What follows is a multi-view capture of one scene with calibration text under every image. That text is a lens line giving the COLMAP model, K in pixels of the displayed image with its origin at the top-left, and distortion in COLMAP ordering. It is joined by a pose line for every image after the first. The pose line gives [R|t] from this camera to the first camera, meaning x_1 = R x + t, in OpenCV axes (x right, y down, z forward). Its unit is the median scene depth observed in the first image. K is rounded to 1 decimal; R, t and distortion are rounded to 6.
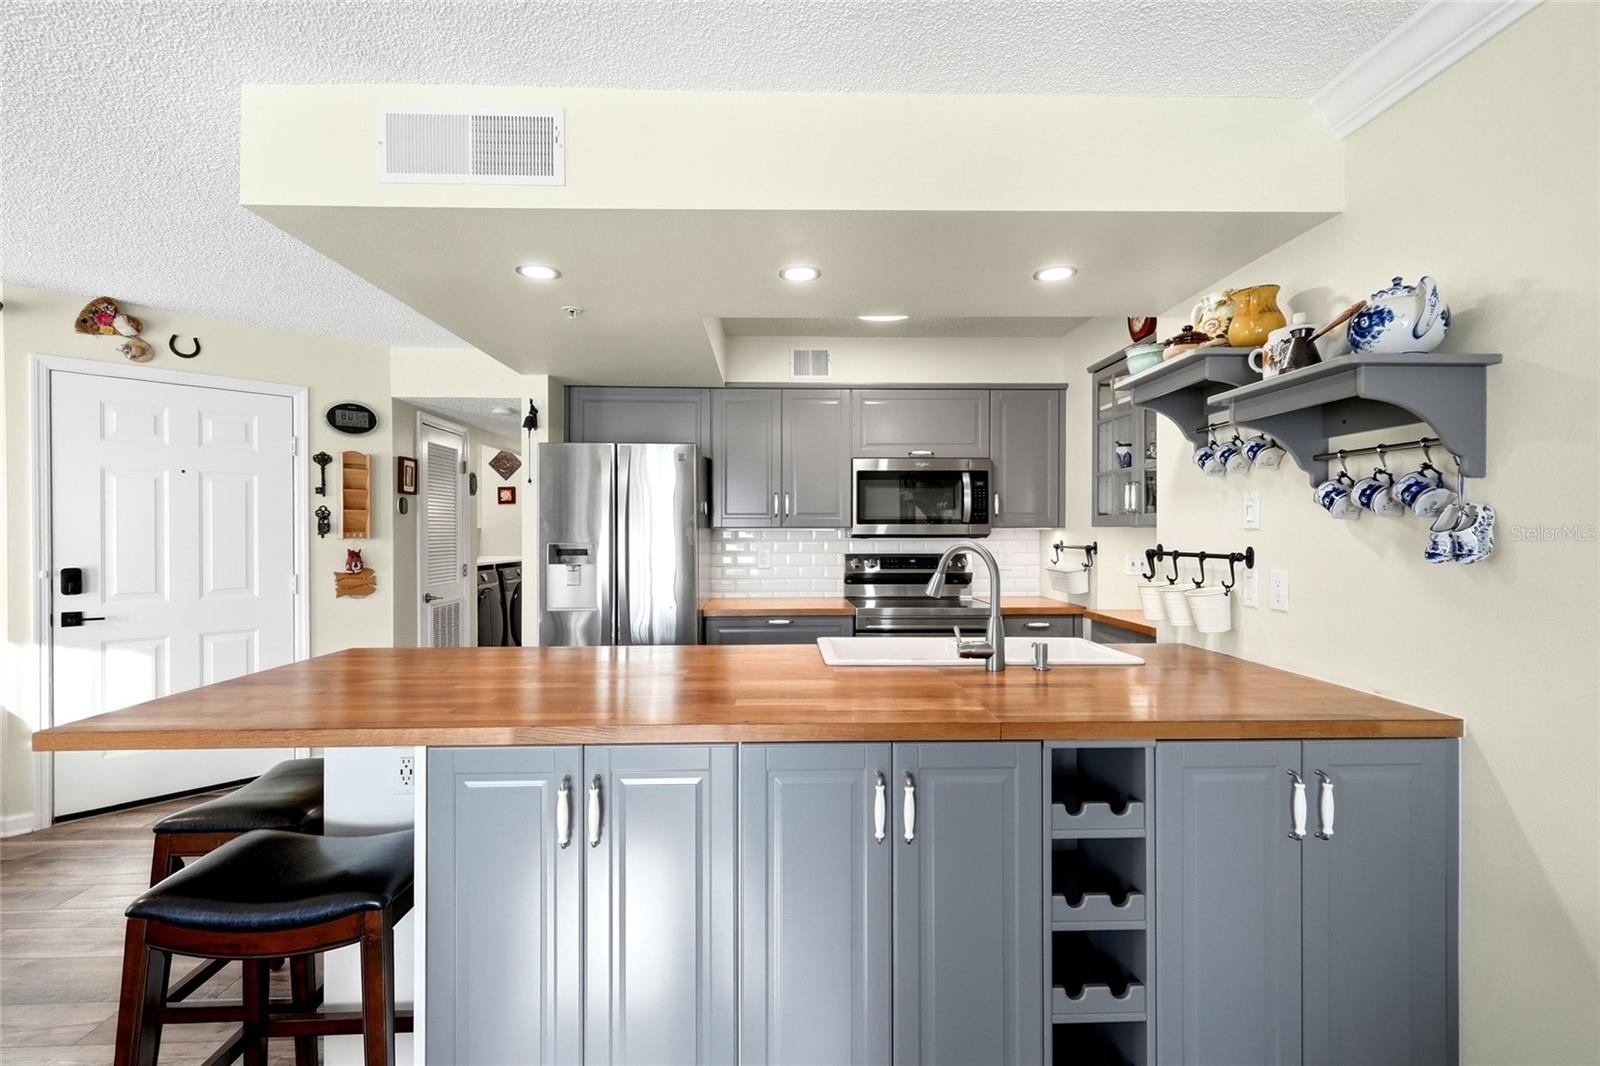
lens RADIAL K [[743.1, 0, 791.9], [0, 743.1, 535.2], [0, 0, 1]] dist [0.003588, -0.002597]
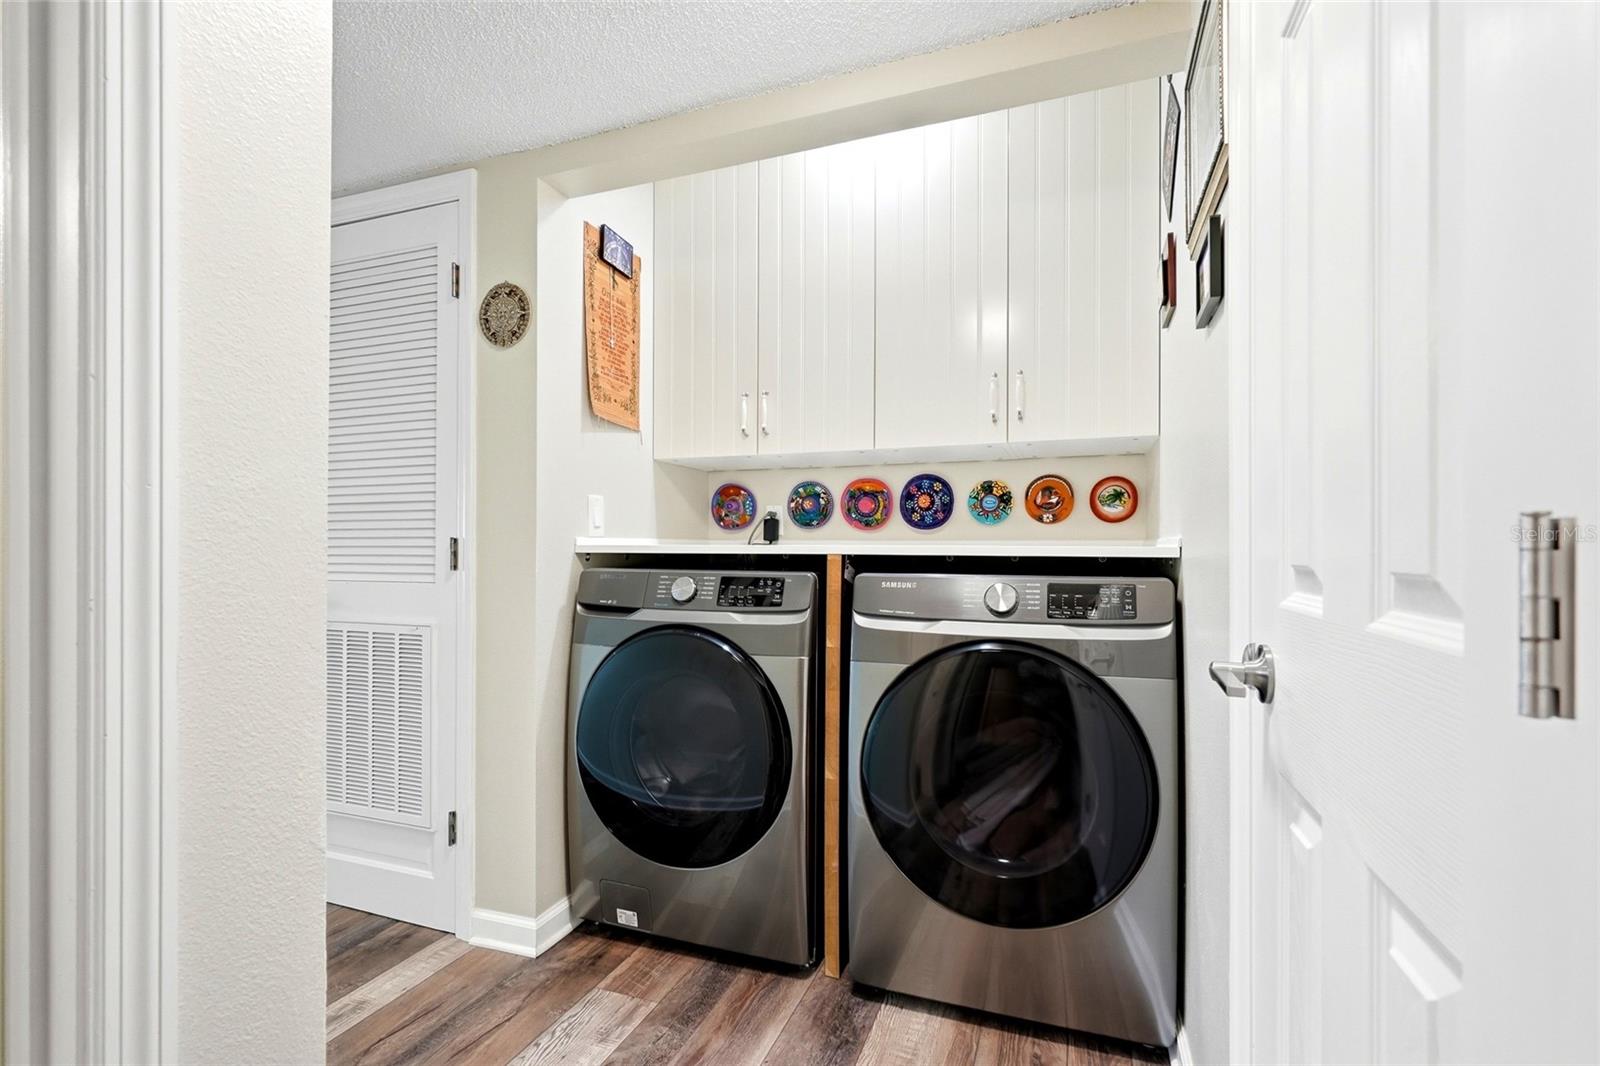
lens RADIAL K [[743.1, 0, 799.1], [0, 743.1, 539.8], [0, 0, 1]] dist [0.003588, -0.002597]
pose [[-0.370304, -0.006090, -0.928891, -0.210741], [0.004378, 0.999956, -0.008301, 0.057867], [0.928900, -0.007141, -0.370261, 1.802316]]
